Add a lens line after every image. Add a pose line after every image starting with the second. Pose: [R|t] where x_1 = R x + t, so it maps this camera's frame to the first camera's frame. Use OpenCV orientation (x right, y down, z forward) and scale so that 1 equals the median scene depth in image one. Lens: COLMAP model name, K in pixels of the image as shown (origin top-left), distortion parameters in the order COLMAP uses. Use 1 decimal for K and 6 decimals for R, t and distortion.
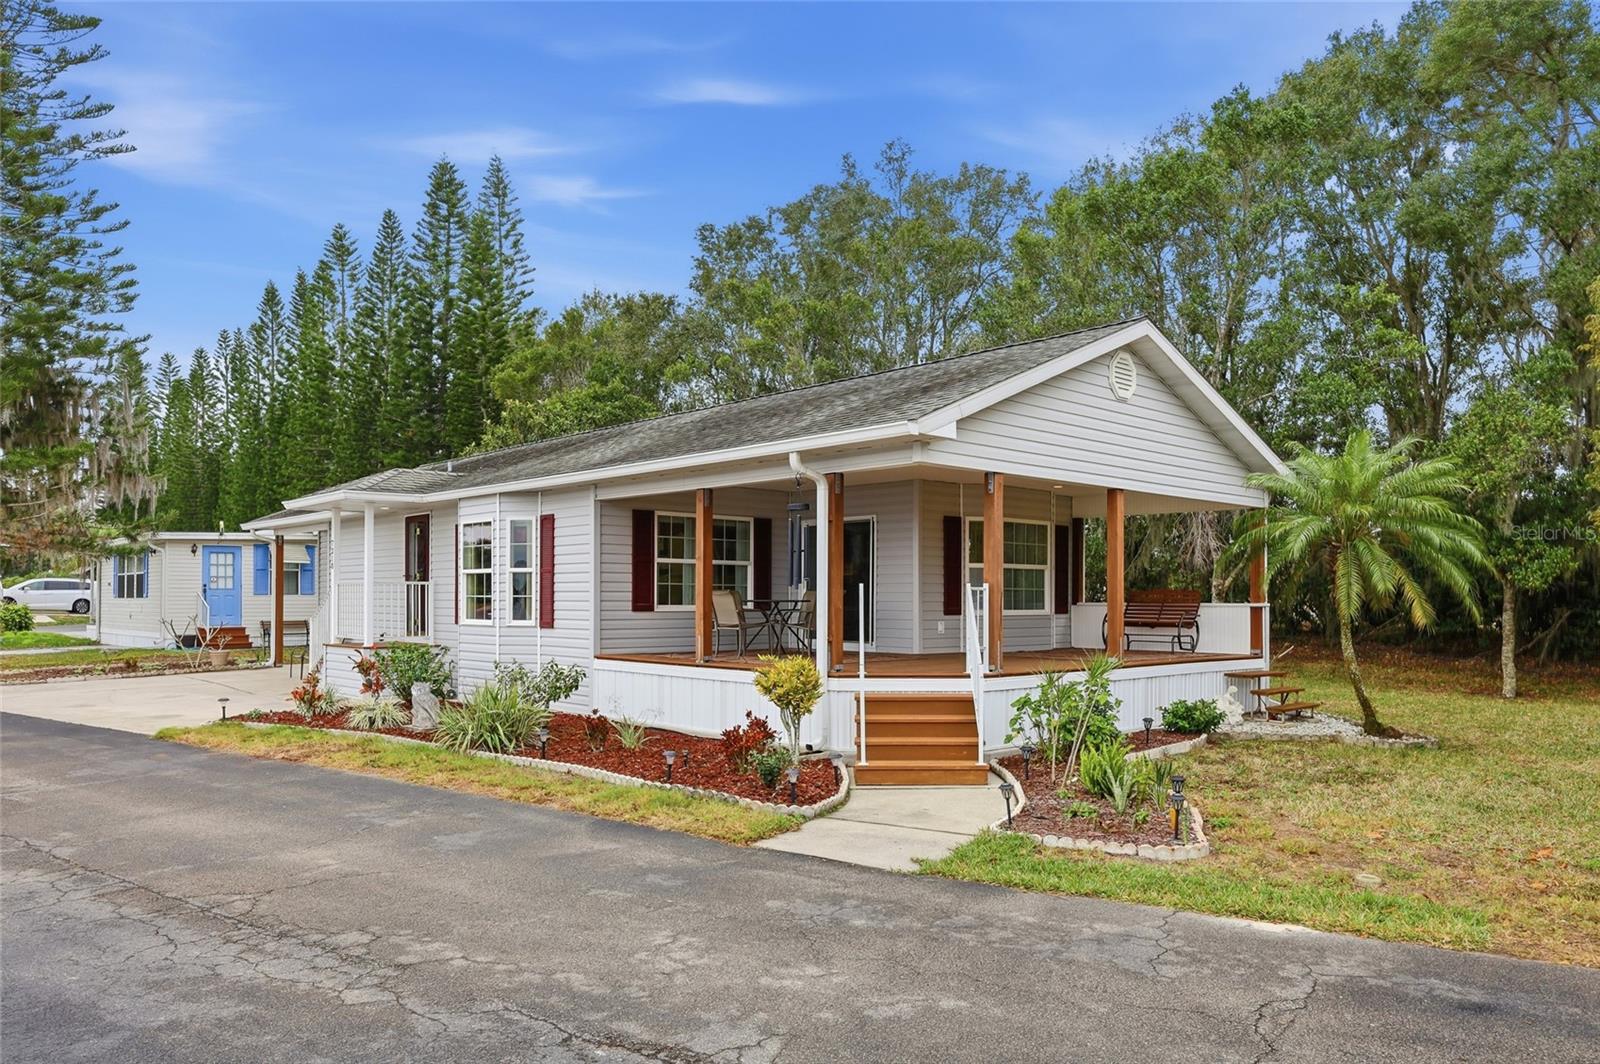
lens RADIAL K [[1068.6, 0, 799.8], [0, 1068.6, 596.9], [0, 0, 1]] dist [-0.001256, -0.000496]
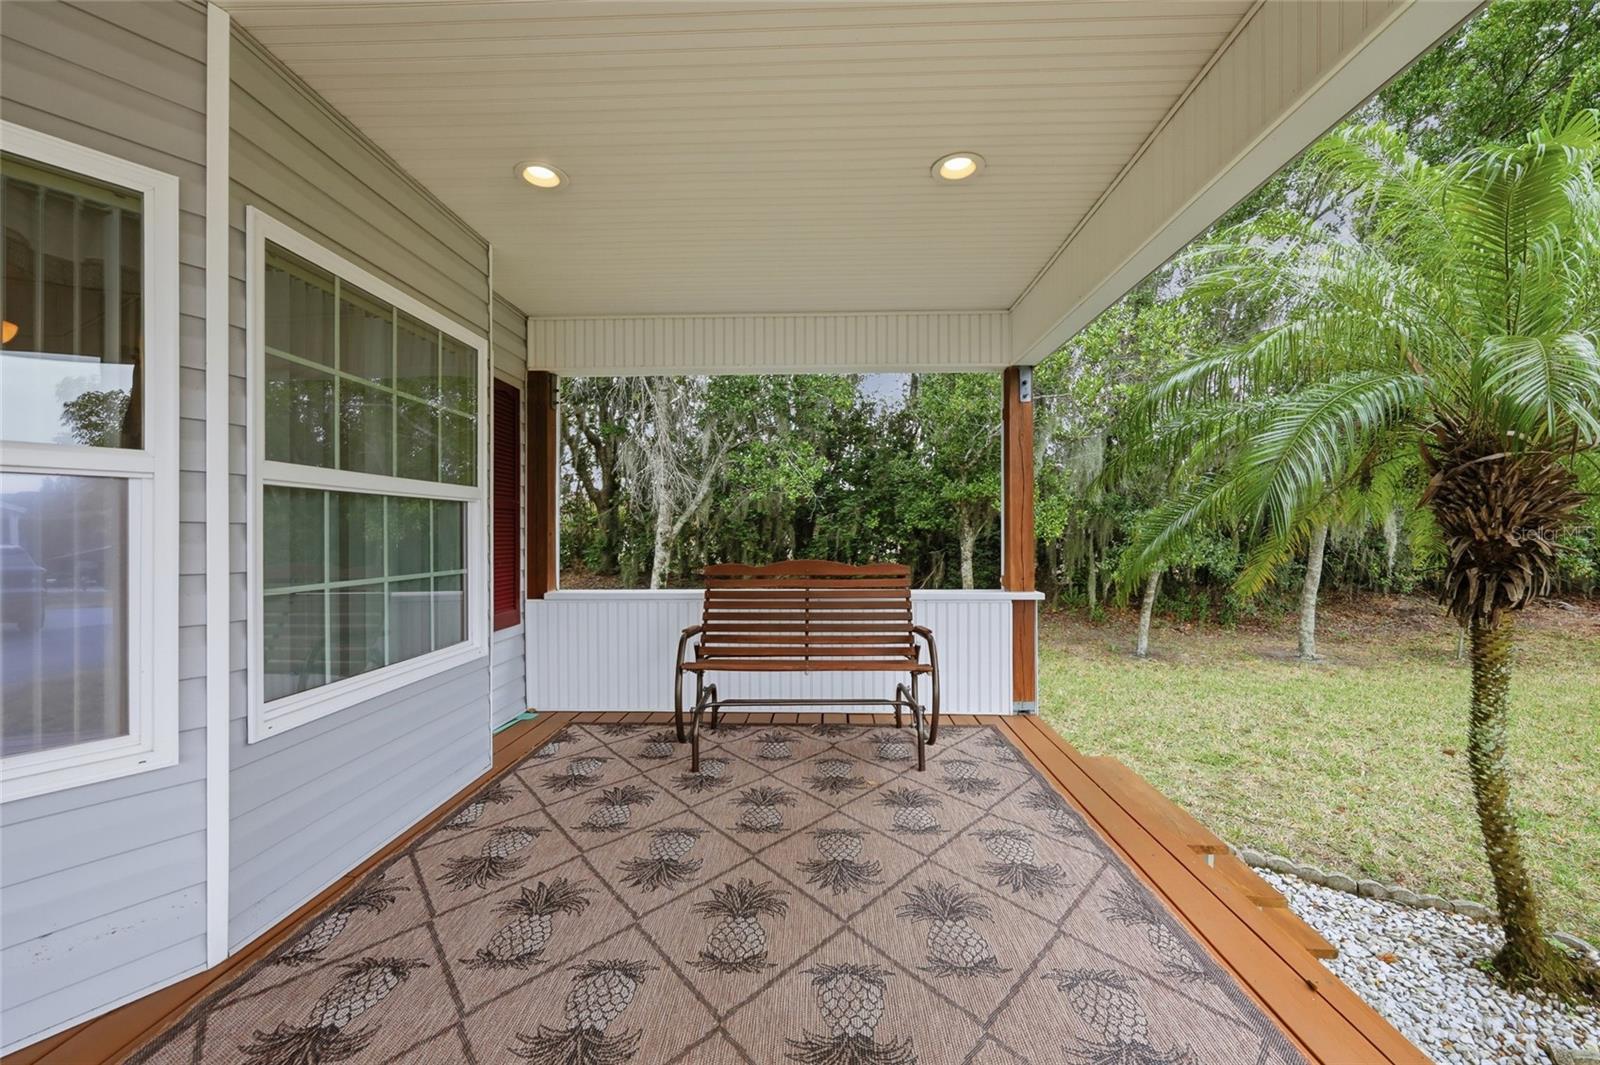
lens RADIAL K [[663.8, 0, 797.1], [0, 663.8, 543.9], [0, 0, 1]] dist [-0.000414, -0.000228]
pose [[0.717110, -0.019342, 0.696691, 0.179312], [0.005633, 0.999743, 0.021957, -0.018840], [-0.696937, -0.011821, 0.717035, 0.870216]]
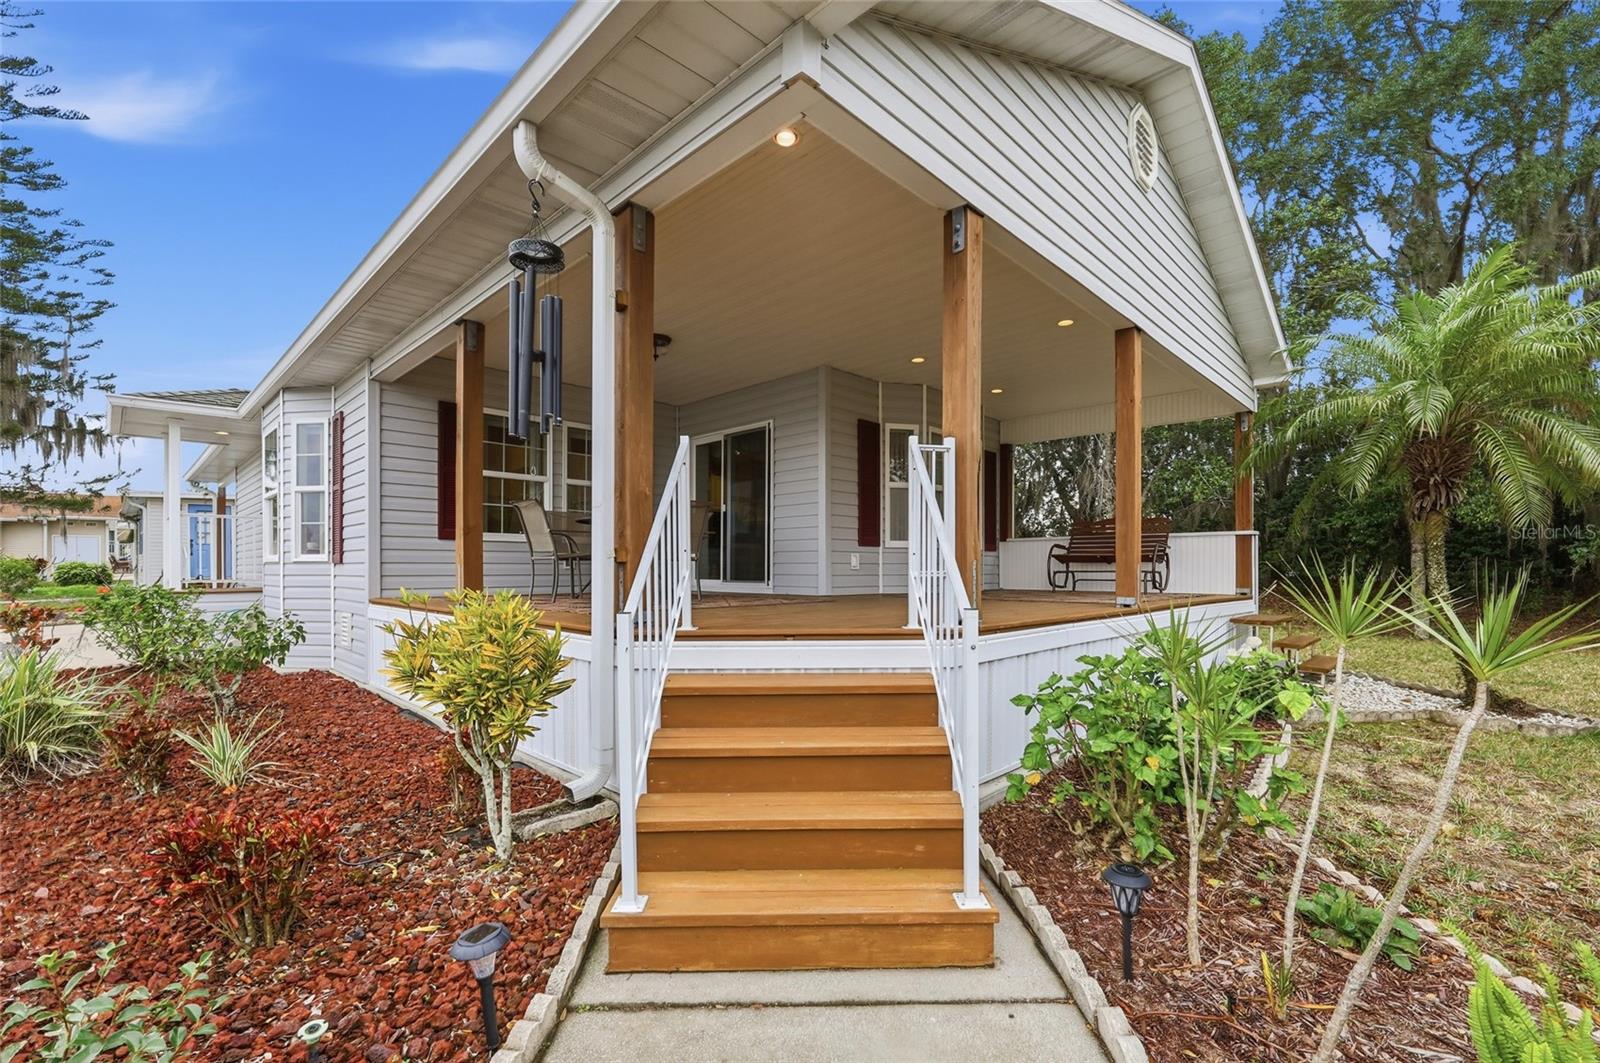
lens RADIAL K [[681.4, 0, 798.3], [0, 681.4, 564.5], [0, 0, 1]] dist [0.001040, 0.000042]
pose [[0.998765, -0.002382, 0.049623, 0.065430], [0.002519, 0.999993, -0.002686, 0.031790], [-0.049616, 0.002807, 0.998764, 0.501514]]
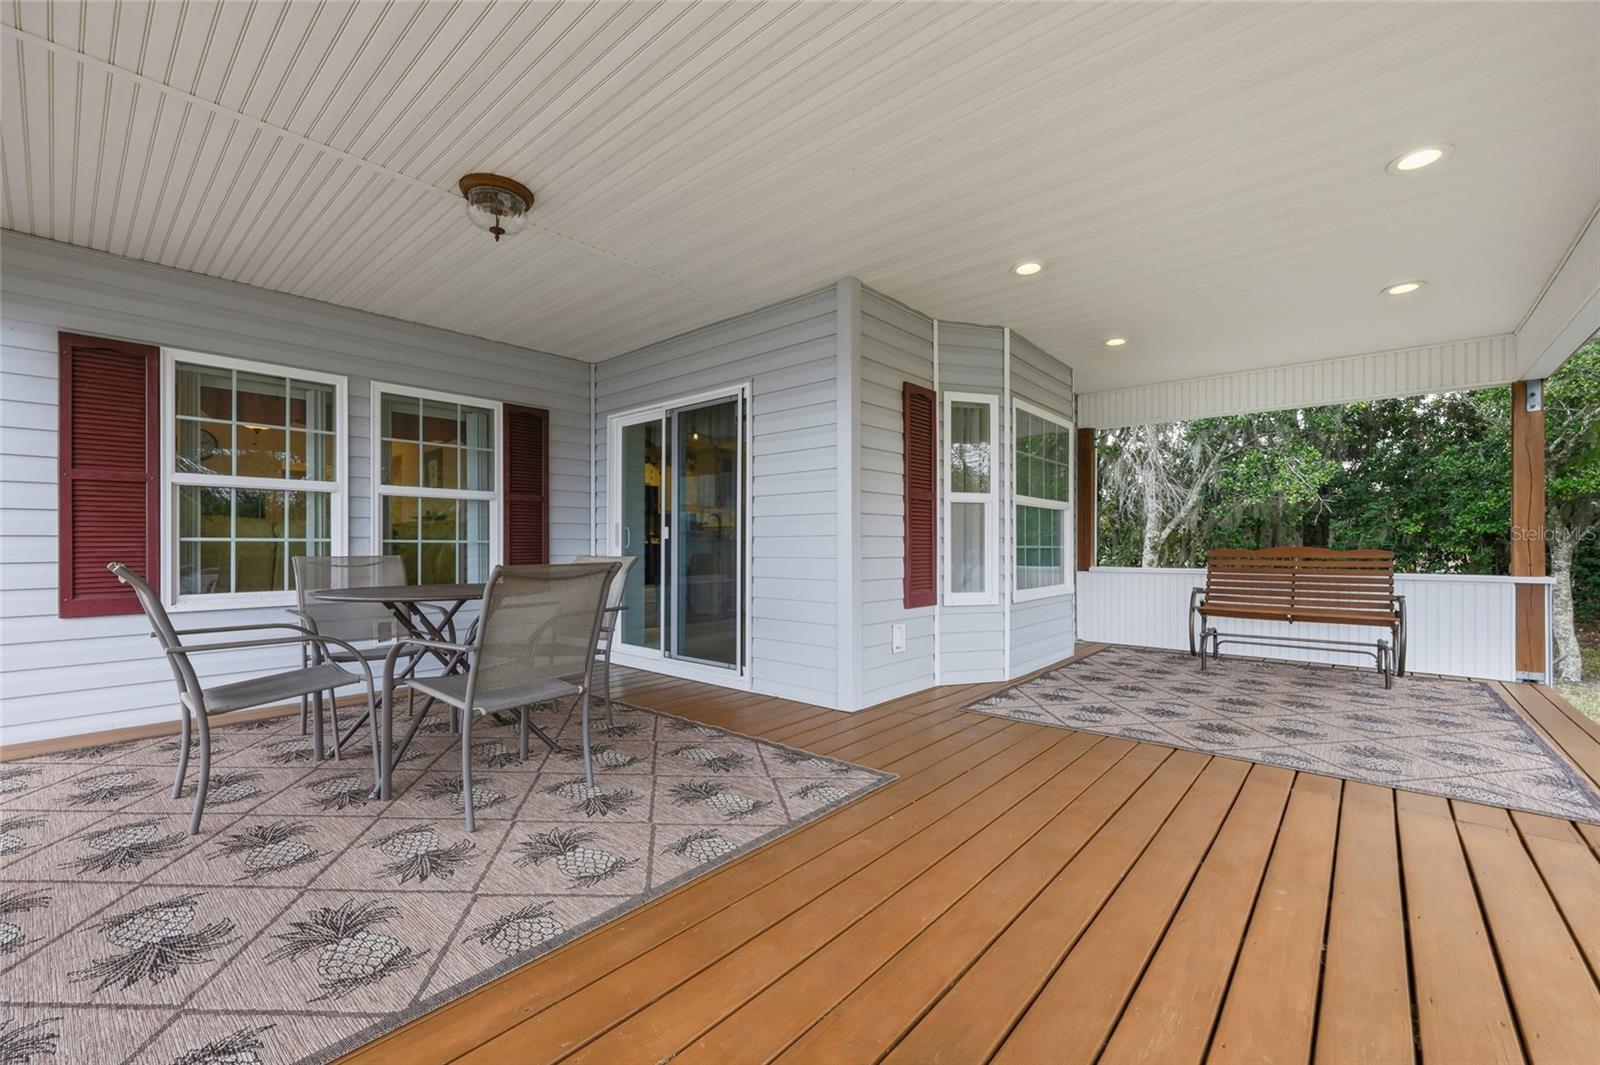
lens RADIAL K [[658.3, 0, 796.4], [0, 658.3, 546.9], [0, 0, 1]] dist [-0.001611, -0.000373]
pose [[0.994775, -0.004714, 0.101983, 0.062861], [0.004382, 0.999984, 0.003477, -0.009383], [-0.101998, -0.003012, 0.994780, 0.732150]]
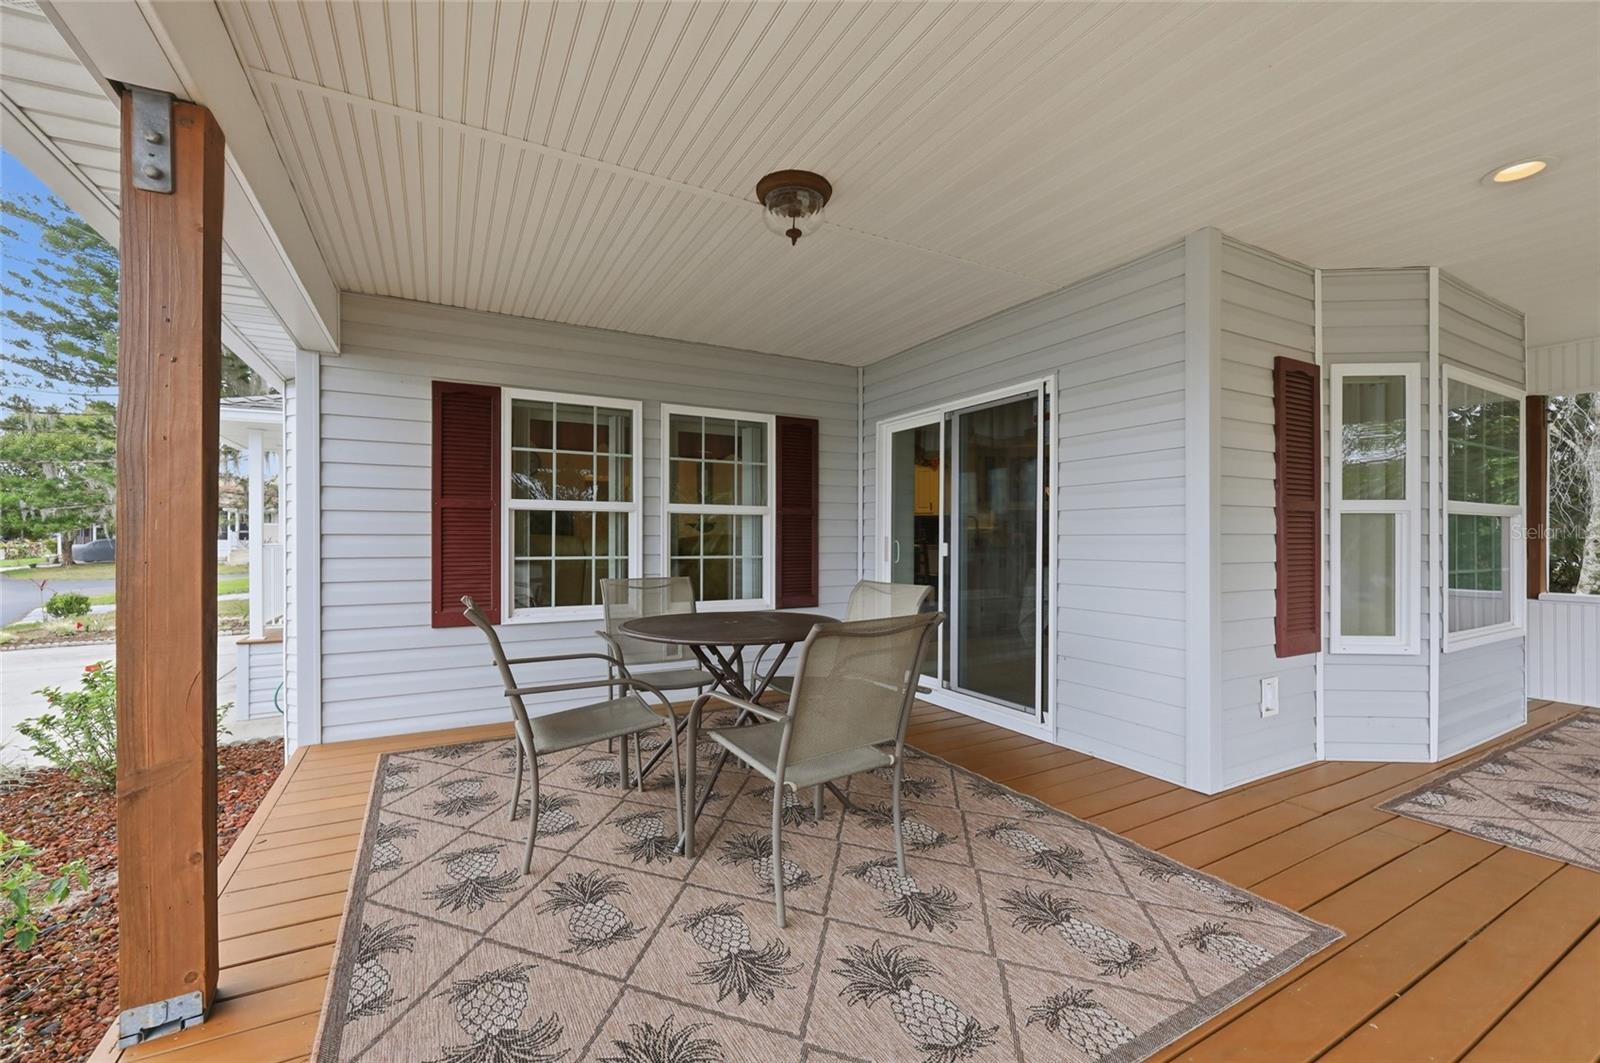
lens RADIAL K [[663.8, 0, 797.1], [0, 663.8, 542.9], [0, 0, 1]] dist [-0.000414, -0.000228]
pose [[0.969259, -0.002004, -0.246036, 0.041629], [0.003180, 0.999985, 0.004383, -0.019521], [0.246024, -0.005031, 0.969251, 0.759804]]
